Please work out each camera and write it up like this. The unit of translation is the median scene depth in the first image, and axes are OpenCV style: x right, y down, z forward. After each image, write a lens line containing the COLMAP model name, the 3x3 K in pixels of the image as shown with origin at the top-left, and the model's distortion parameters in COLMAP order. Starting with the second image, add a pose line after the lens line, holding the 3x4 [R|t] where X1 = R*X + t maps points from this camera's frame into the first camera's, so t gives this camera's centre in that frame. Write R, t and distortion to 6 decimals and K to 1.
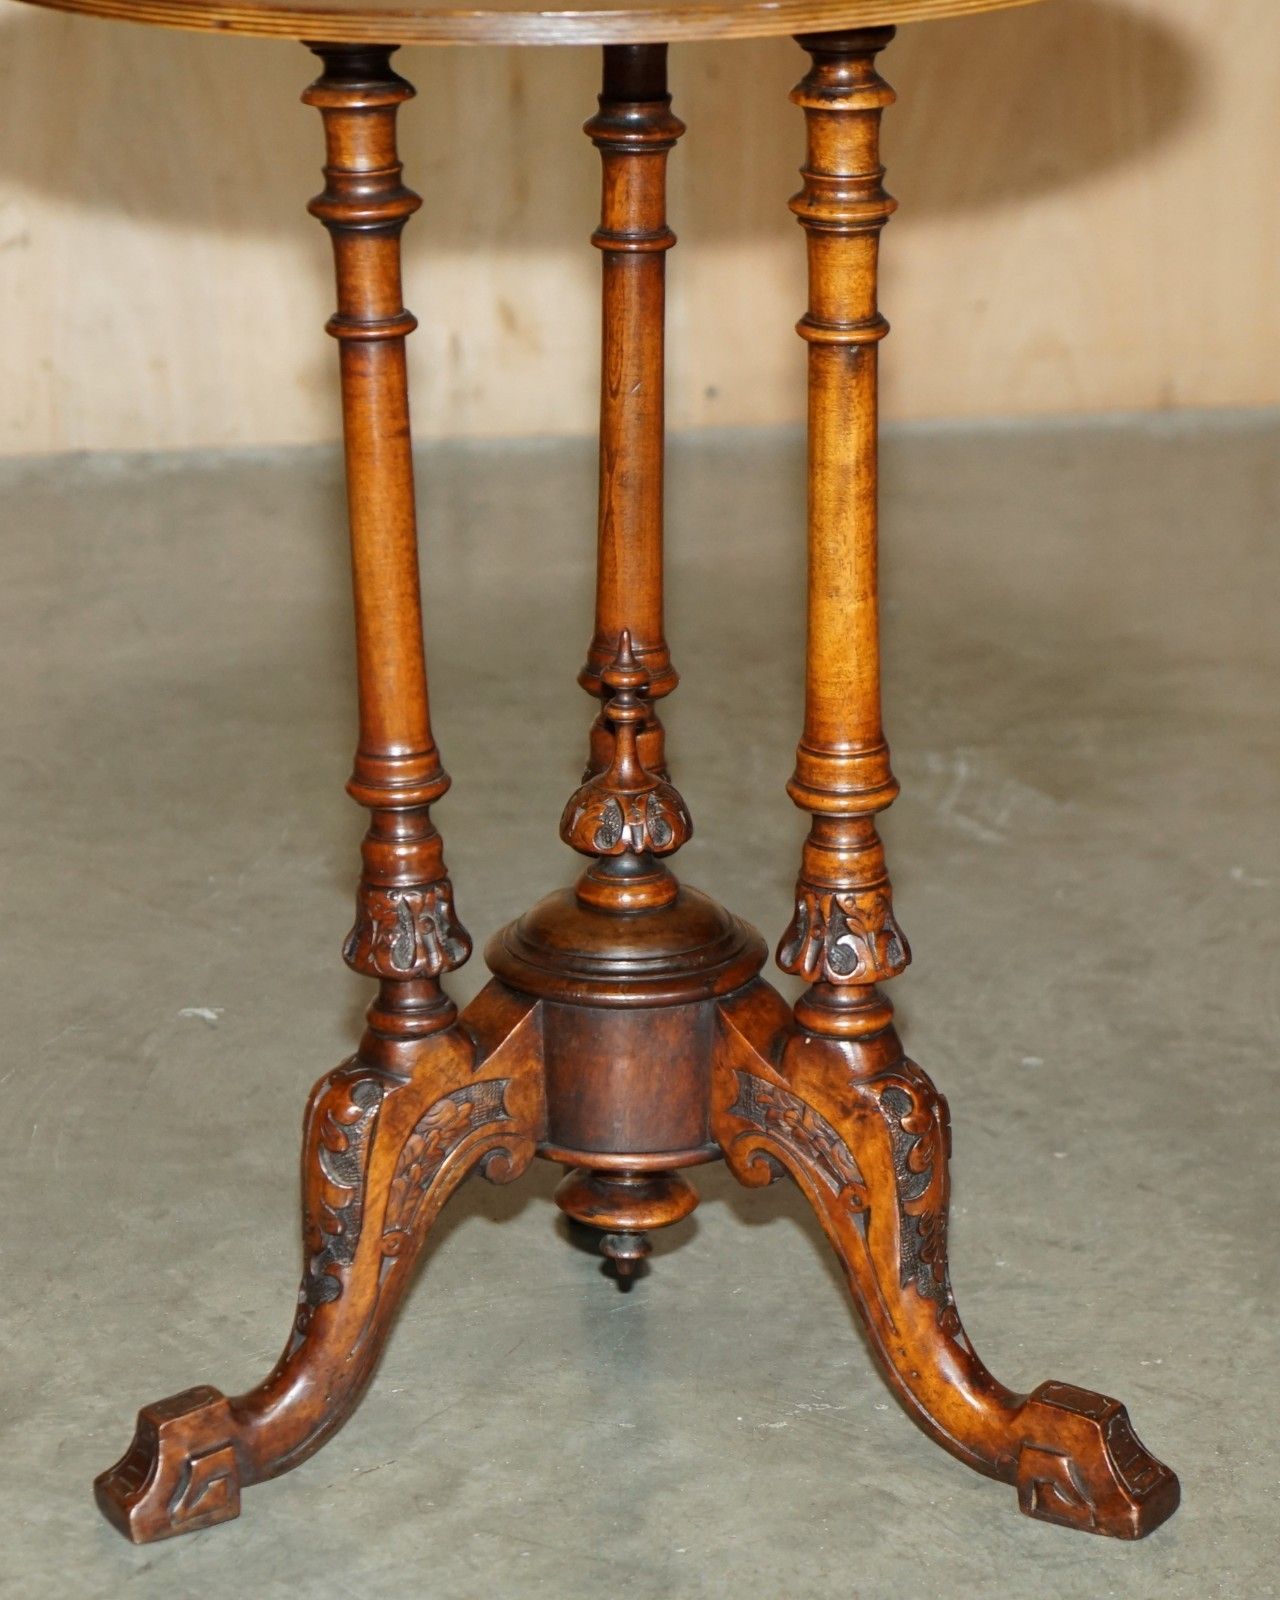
lens RADIAL K [[4492.6, 0, 674.0], [0, 4492.6, 840.9], [0, 0, 1]] dist [-0.069539, 0.000000]
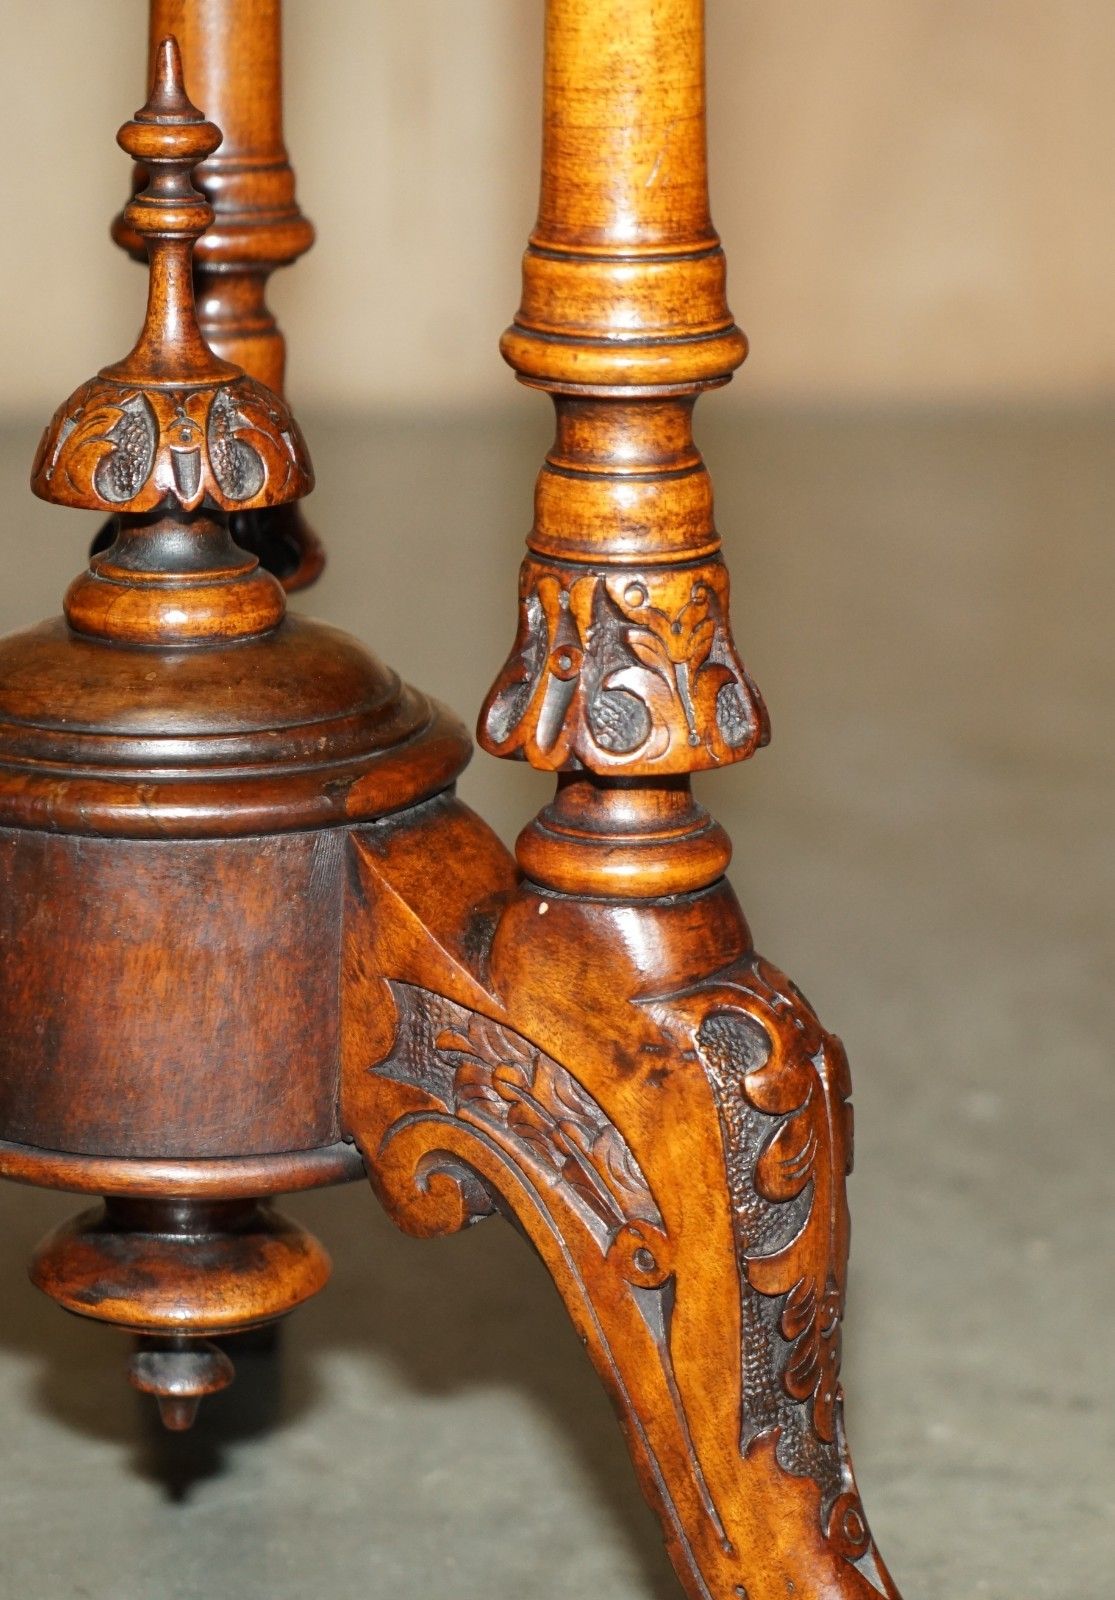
lens RADIAL K [[4551.9, 0, 707.8], [0, 4551.9, 811.1], [0, 0, 1]] dist [-0.039347, 0.000000]
pose [[0.999329, 0.012628, 0.034367, 0.030172], [-0.010491, 0.998041, -0.061680, 0.062521], [-0.035079, 0.061278, 0.997504, 0.529071]]
